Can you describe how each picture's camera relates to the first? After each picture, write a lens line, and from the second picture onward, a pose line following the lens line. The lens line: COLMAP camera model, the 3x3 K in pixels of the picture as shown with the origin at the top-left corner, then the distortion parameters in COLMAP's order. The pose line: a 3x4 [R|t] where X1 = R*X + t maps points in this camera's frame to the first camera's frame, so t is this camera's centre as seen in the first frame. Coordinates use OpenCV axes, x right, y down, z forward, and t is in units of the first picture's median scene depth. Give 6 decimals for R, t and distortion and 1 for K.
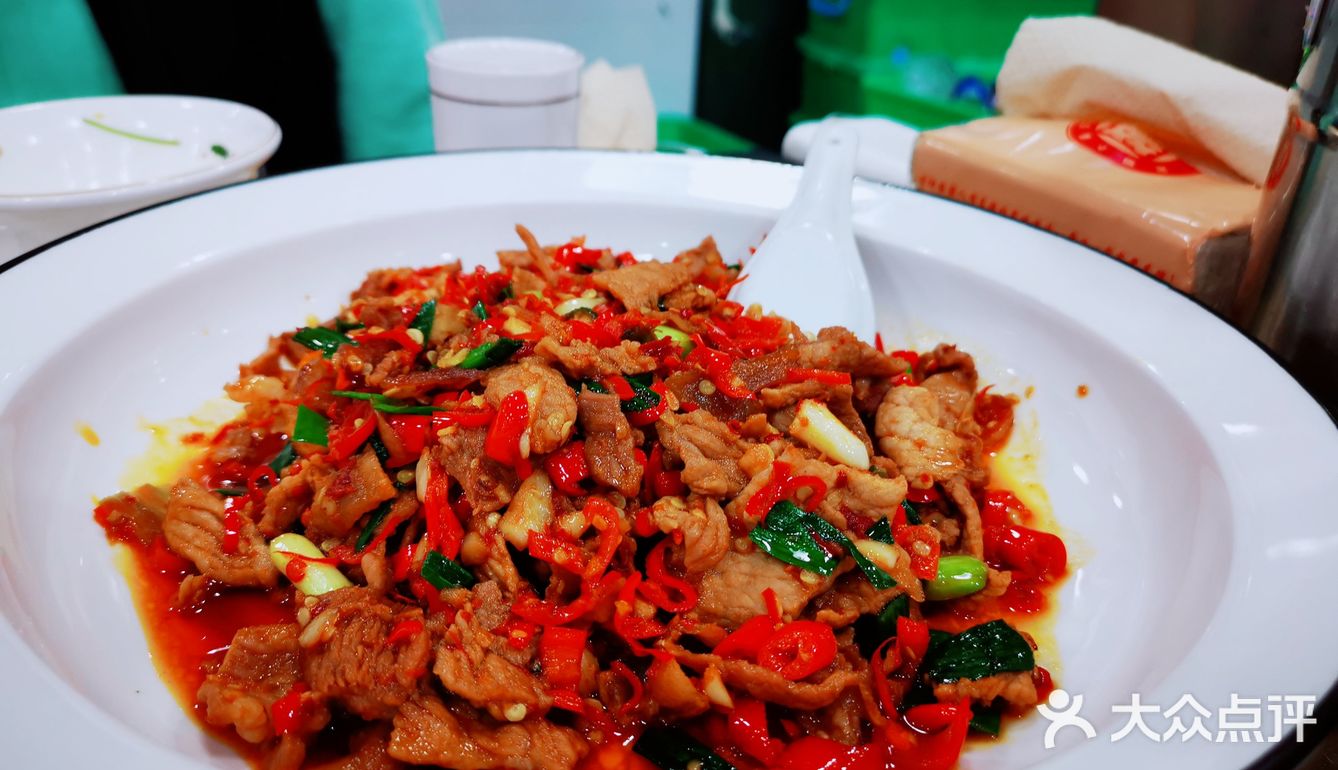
lens RADIAL K [[1036.8, 0, 664.7], [0, 1036.8, 387.4], [0, 0, 1]] dist [0.014759, -0.001314]
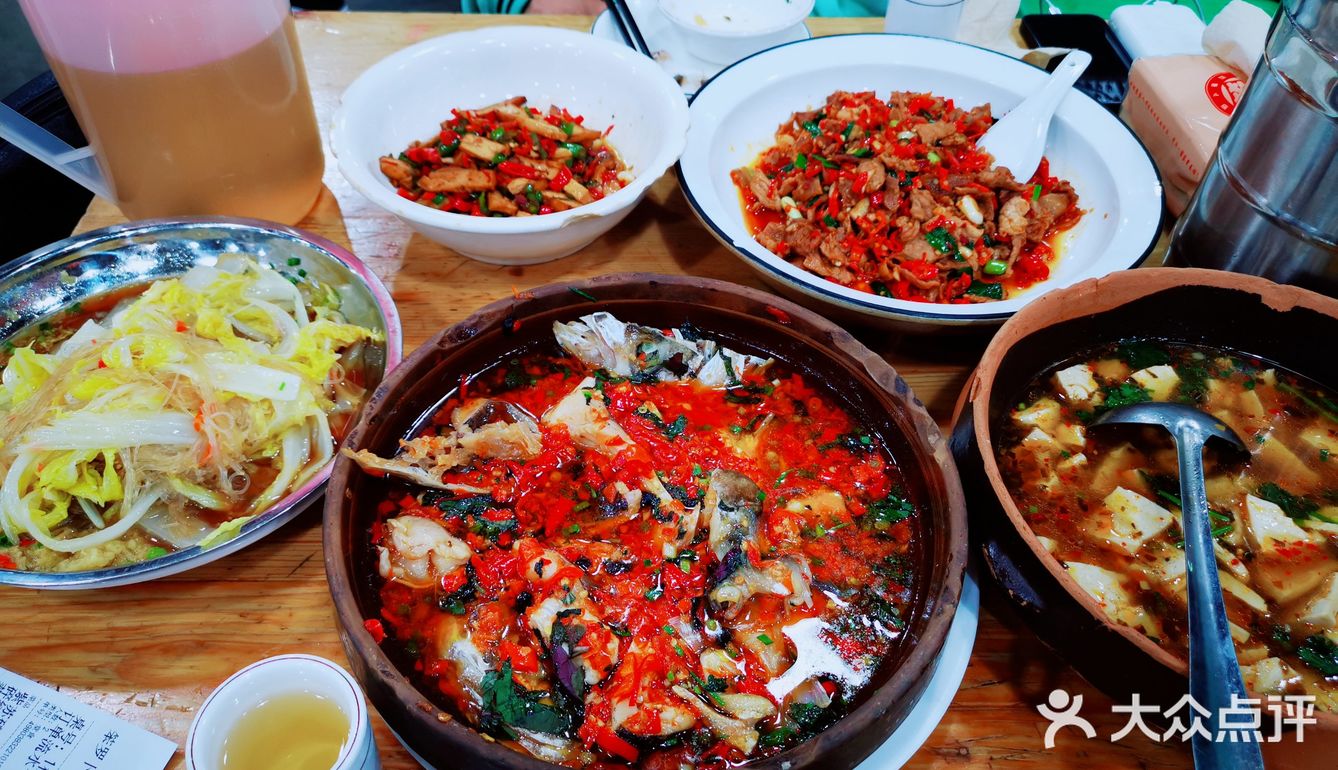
lens RADIAL K [[1036.8, 0, 671.7], [0, 1036.8, 380.7], [0, 0, 1]] dist [0.014759, -0.001314]
pose [[0.892770, 0.308311, -0.328490, 0.551973], [-0.187822, 0.917477, 0.350653, -0.400595], [0.409492, -0.251355, 0.877004, -2.129098]]
